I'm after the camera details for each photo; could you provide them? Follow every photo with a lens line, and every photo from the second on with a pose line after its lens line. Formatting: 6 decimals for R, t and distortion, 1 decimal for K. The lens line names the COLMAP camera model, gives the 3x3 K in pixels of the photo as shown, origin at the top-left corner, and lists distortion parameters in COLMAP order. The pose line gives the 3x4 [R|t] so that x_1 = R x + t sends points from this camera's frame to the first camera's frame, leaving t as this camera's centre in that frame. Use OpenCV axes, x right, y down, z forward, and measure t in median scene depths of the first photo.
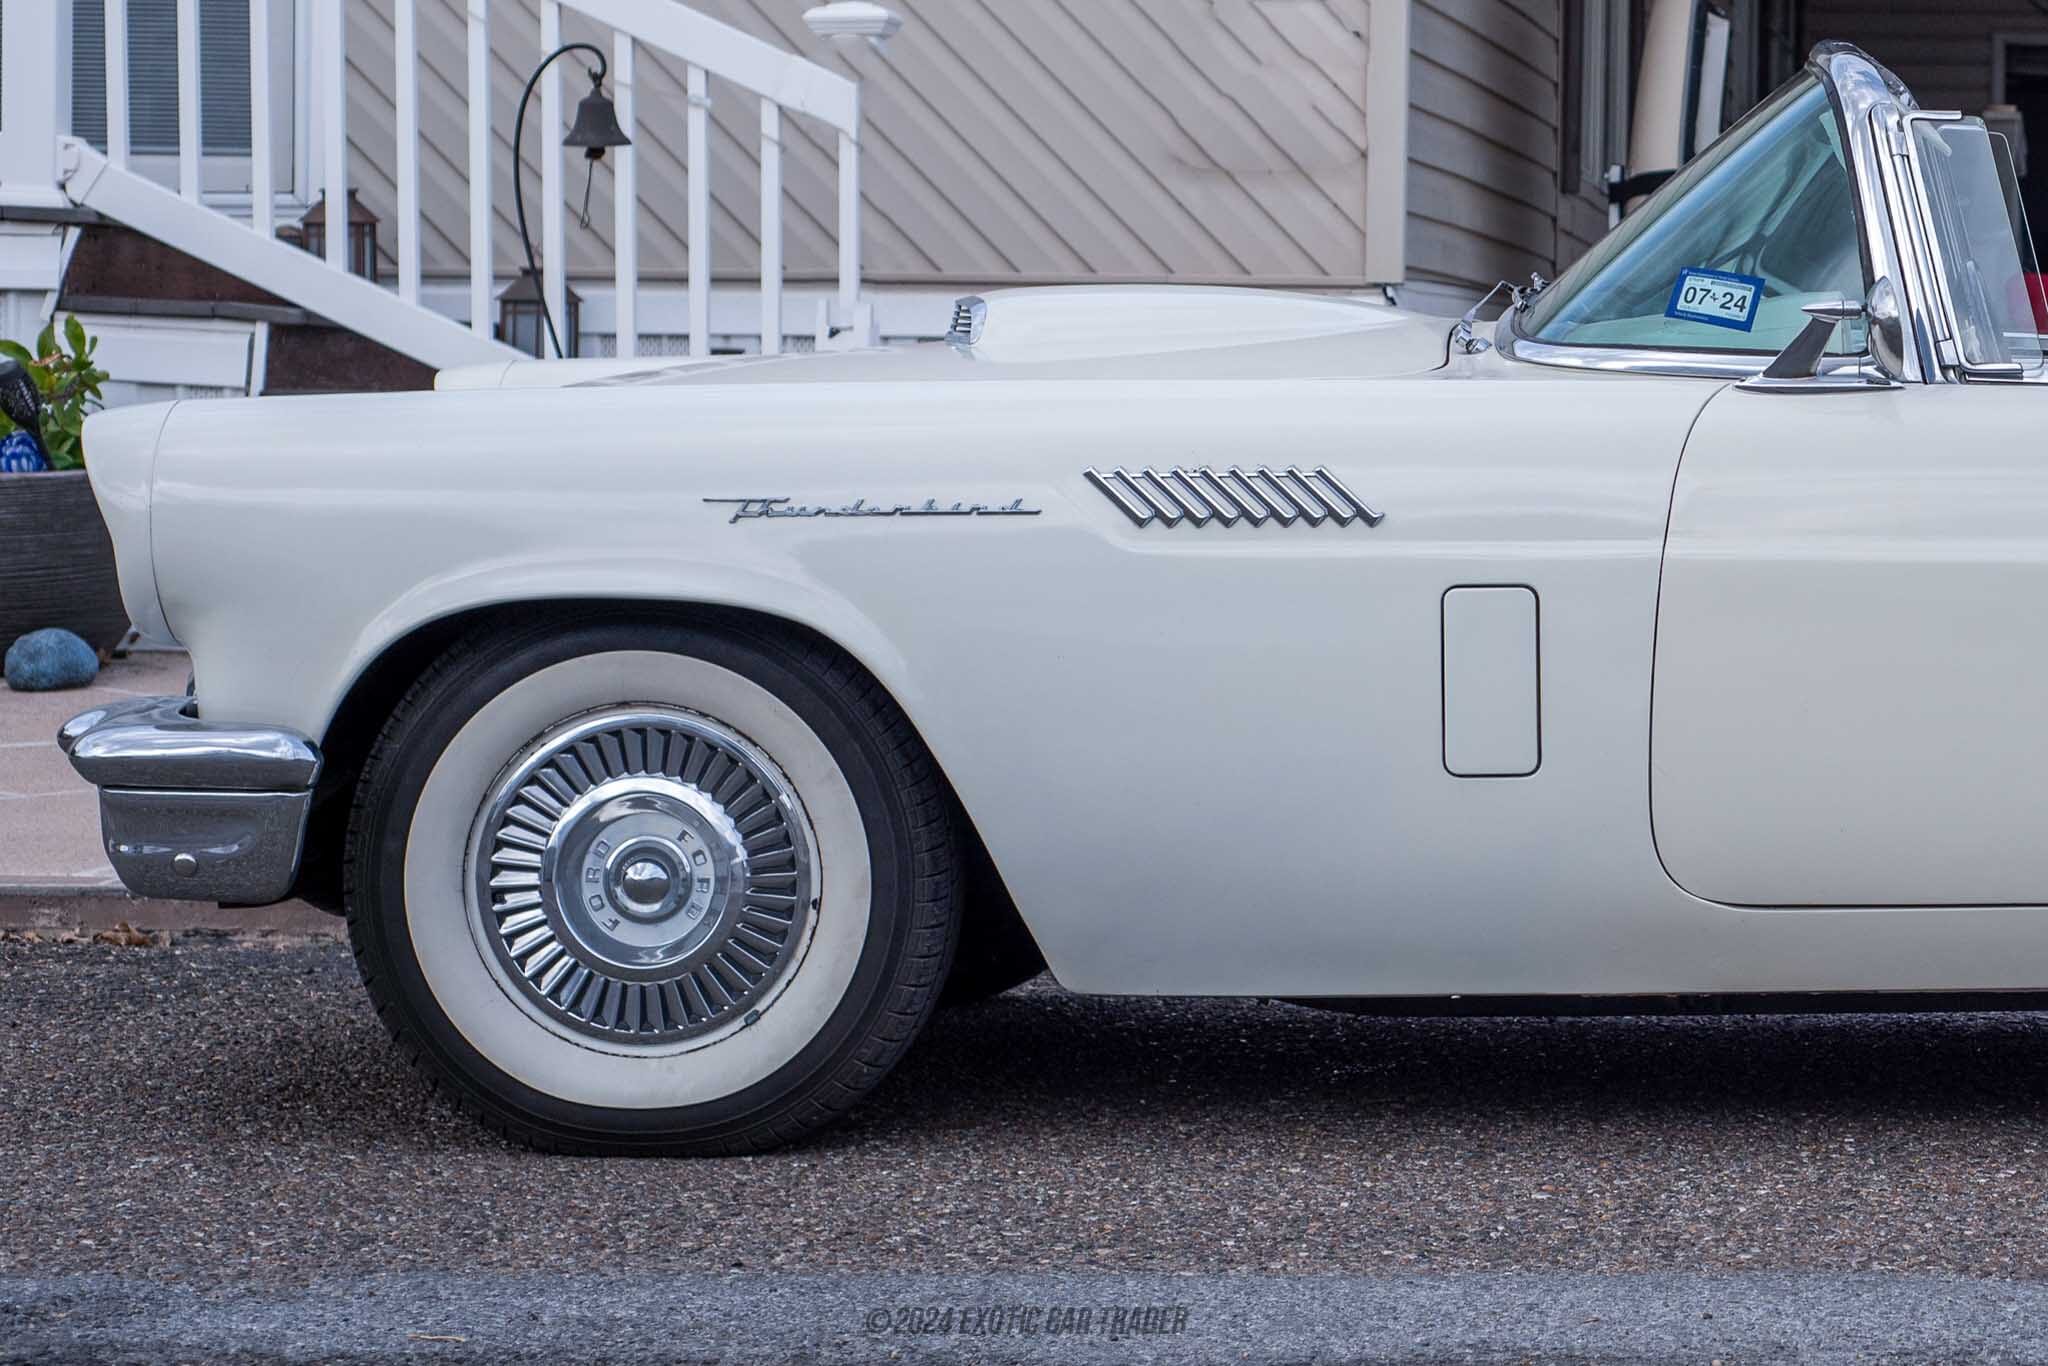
lens RADIAL K [[3602.6, 0, 1029.5], [0, 3602.6, 695.5], [0, 0, 1]] dist [0.000463, 0.000000]
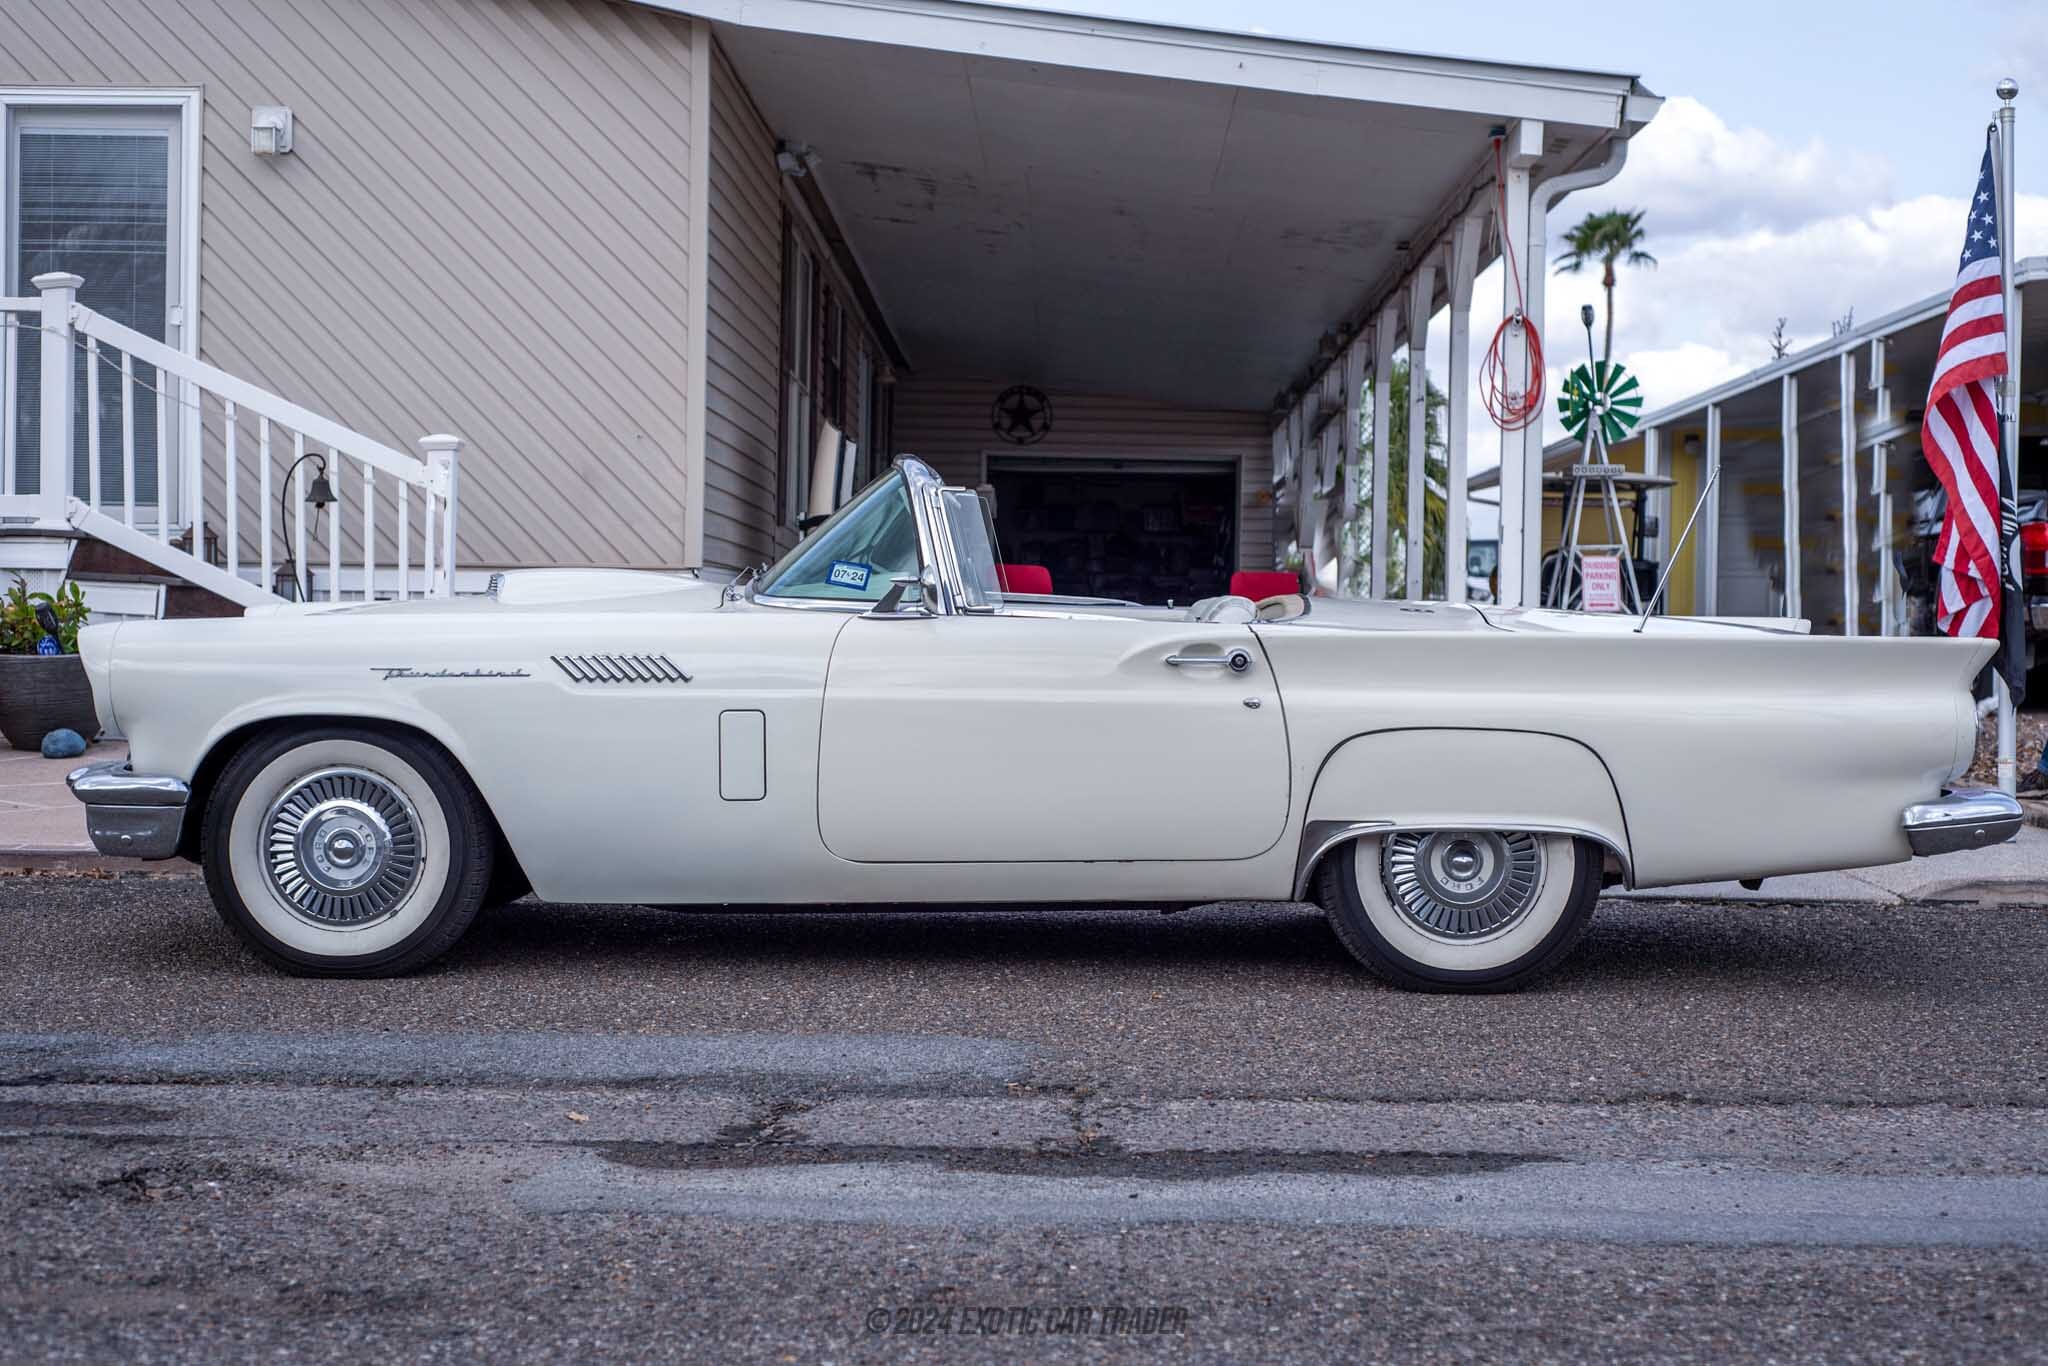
lens RADIAL K [[3602.6, 0, 1037.0], [0, 3602.6, 682.5], [0, 0, 1]] dist [0.000463, 0.000000]
pose [[0.999995, 0.002943, 0.000927, 0.299239], [-0.002947, 0.999985, 0.004614, -0.057188], [-0.000913, -0.004617, 0.999989, -1.119809]]
